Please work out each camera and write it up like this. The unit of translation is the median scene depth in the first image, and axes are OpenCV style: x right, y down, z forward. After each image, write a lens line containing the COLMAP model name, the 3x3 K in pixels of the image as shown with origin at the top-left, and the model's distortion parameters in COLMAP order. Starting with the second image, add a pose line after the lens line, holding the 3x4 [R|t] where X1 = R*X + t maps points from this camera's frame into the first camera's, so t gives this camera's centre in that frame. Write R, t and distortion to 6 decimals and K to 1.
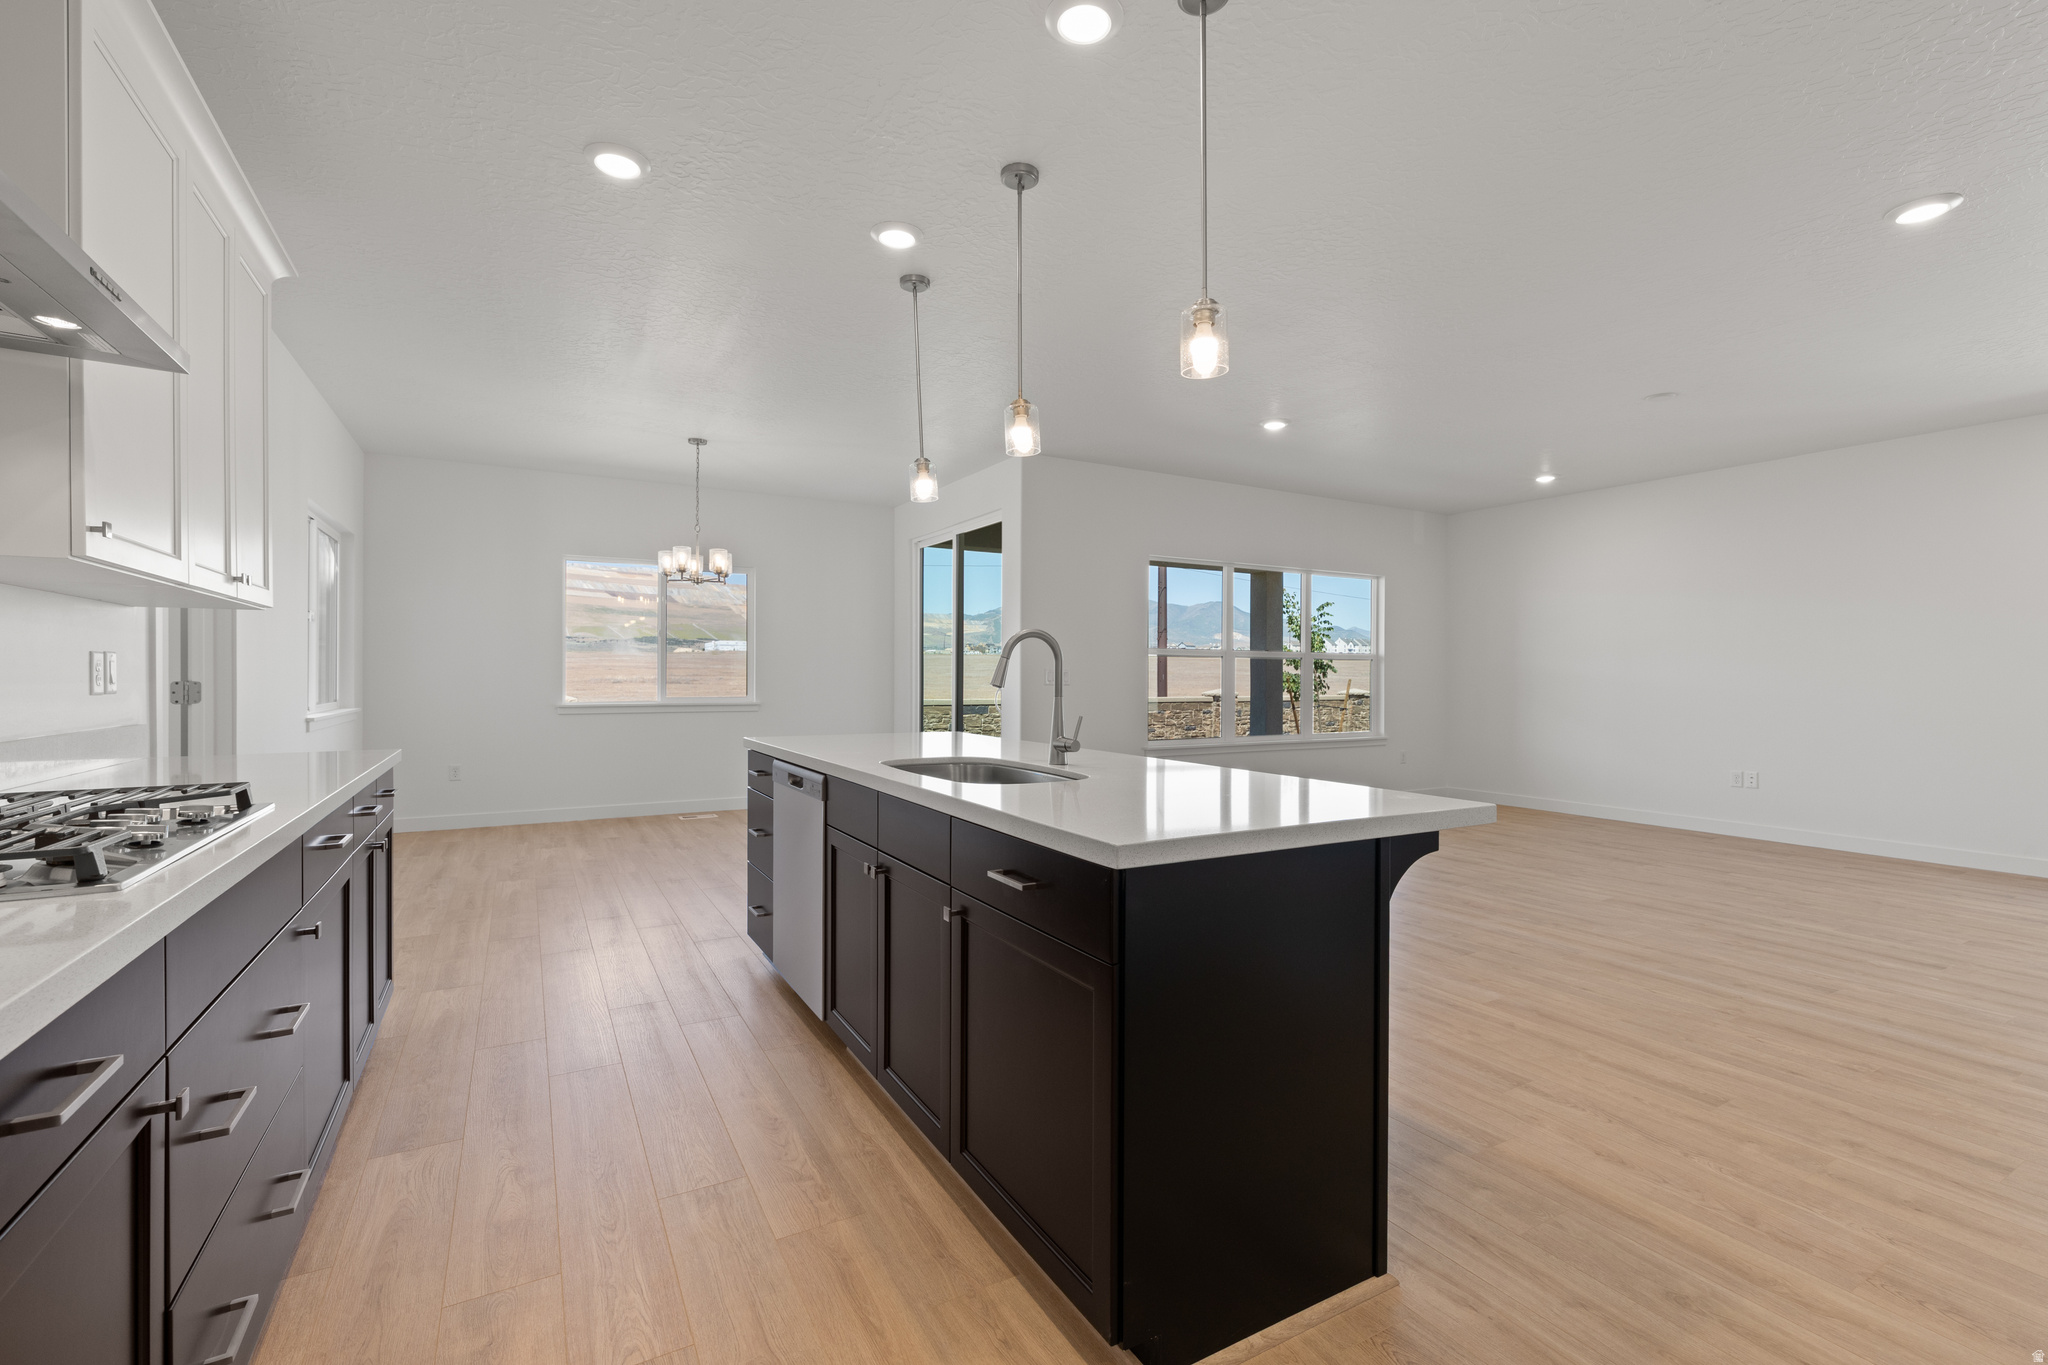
lens RADIAL K [[886.2, 0, 1028.3], [0, 886.2, 682.3], [0, 0, 1]] dist [-0.000293, 0.000244]
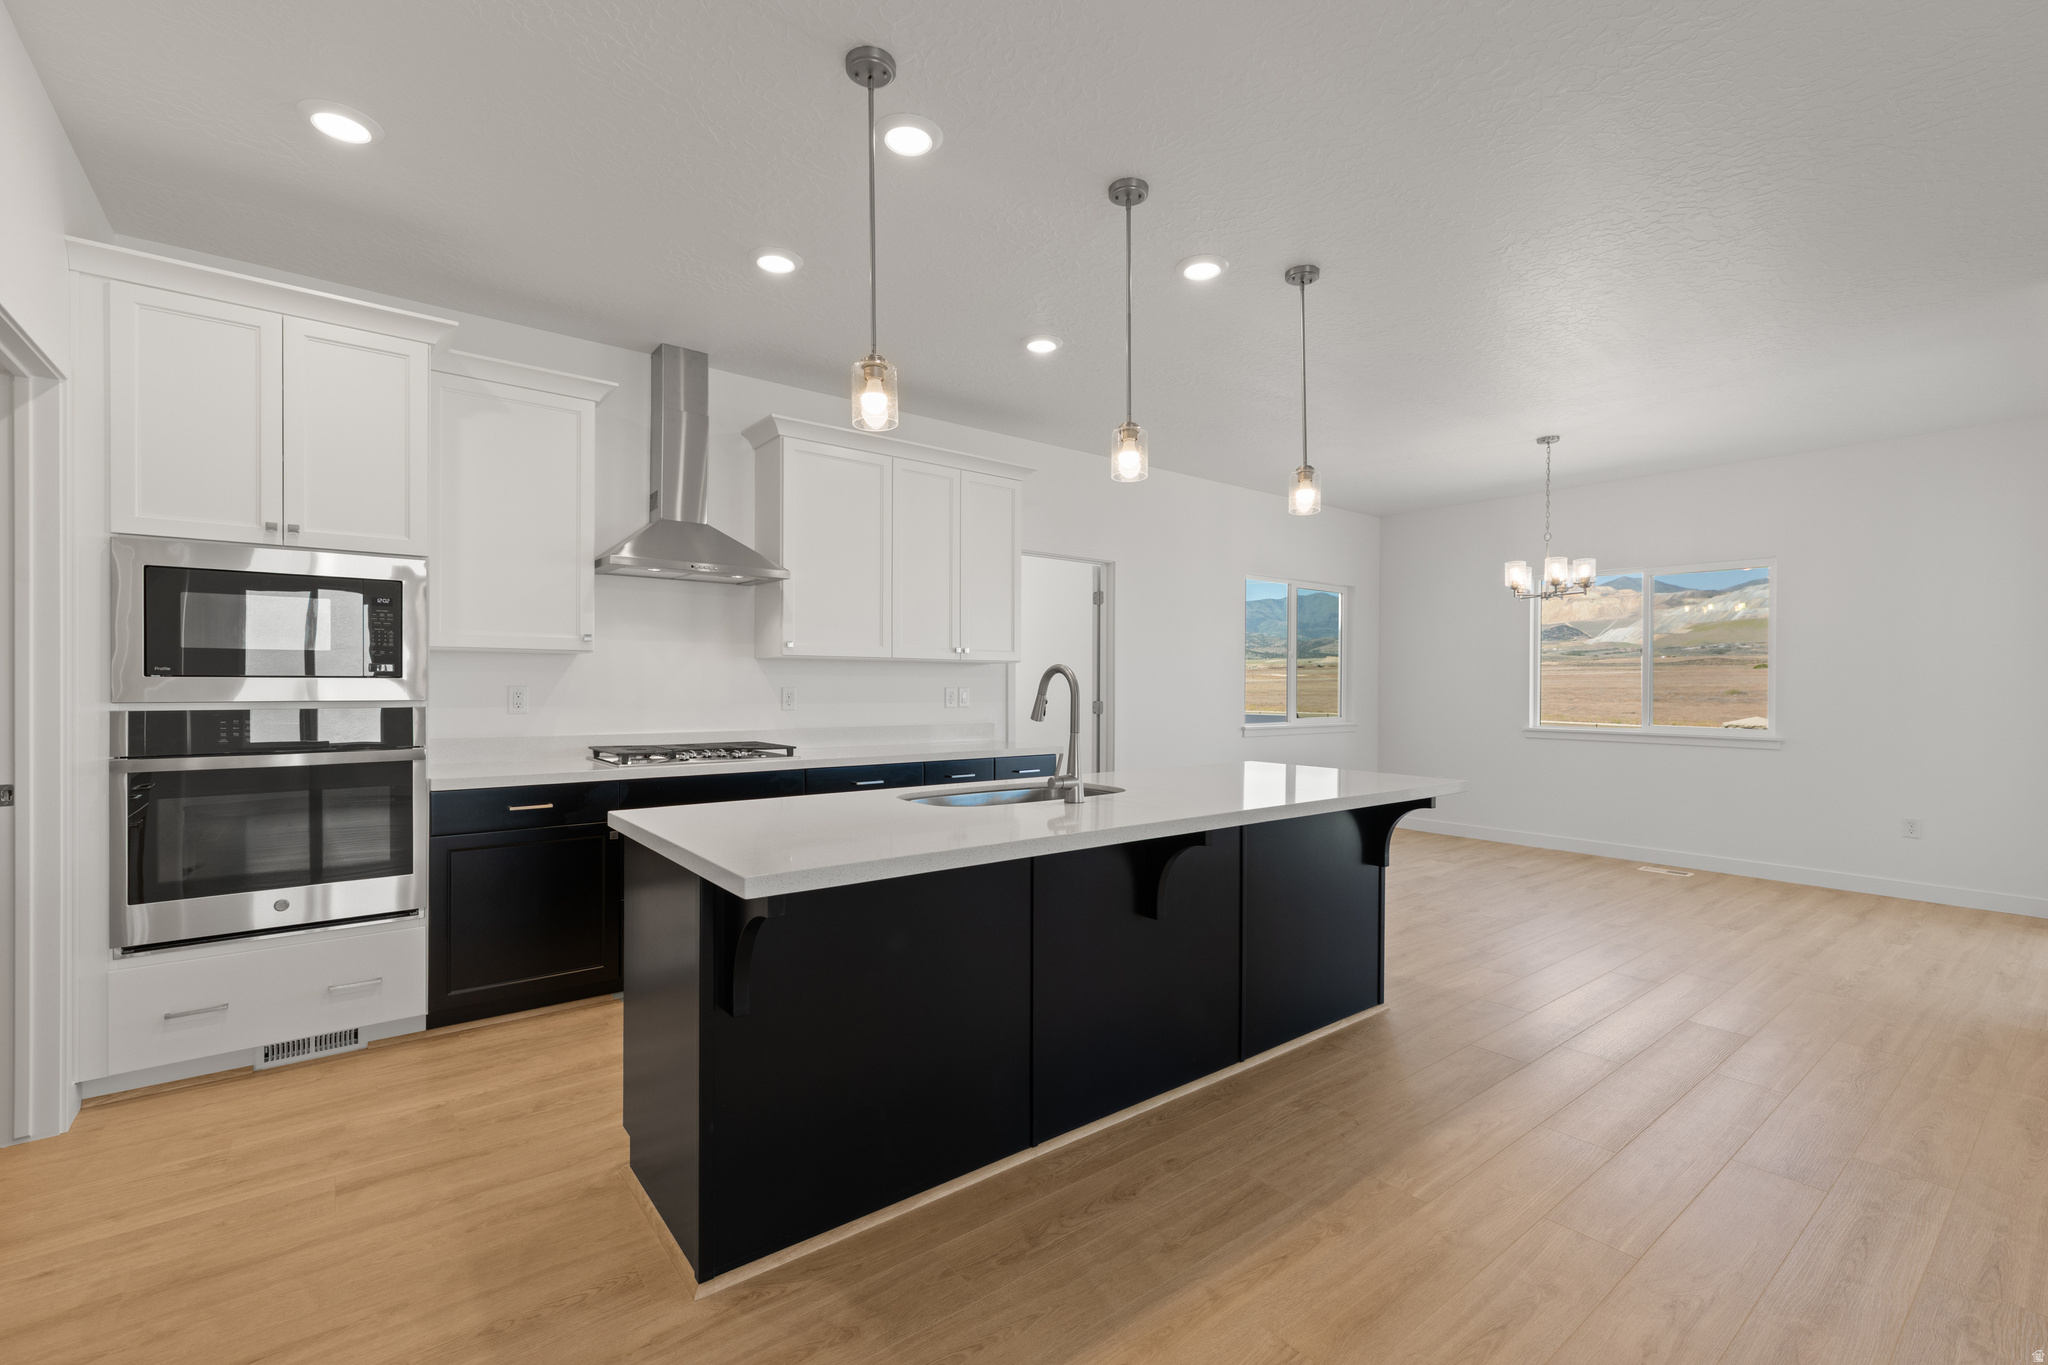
lens RADIAL K [[886.2, 0, 1028.3], [0, 886.2, 682.3], [0, 0, 1]] dist [-0.000293, 0.000244]
pose [[0.149316, -0.005570, -0.988774, 0.846223], [-0.012572, 0.999893, -0.007531, -0.025272], [0.988710, 0.013555, 0.149230, 0.685105]]
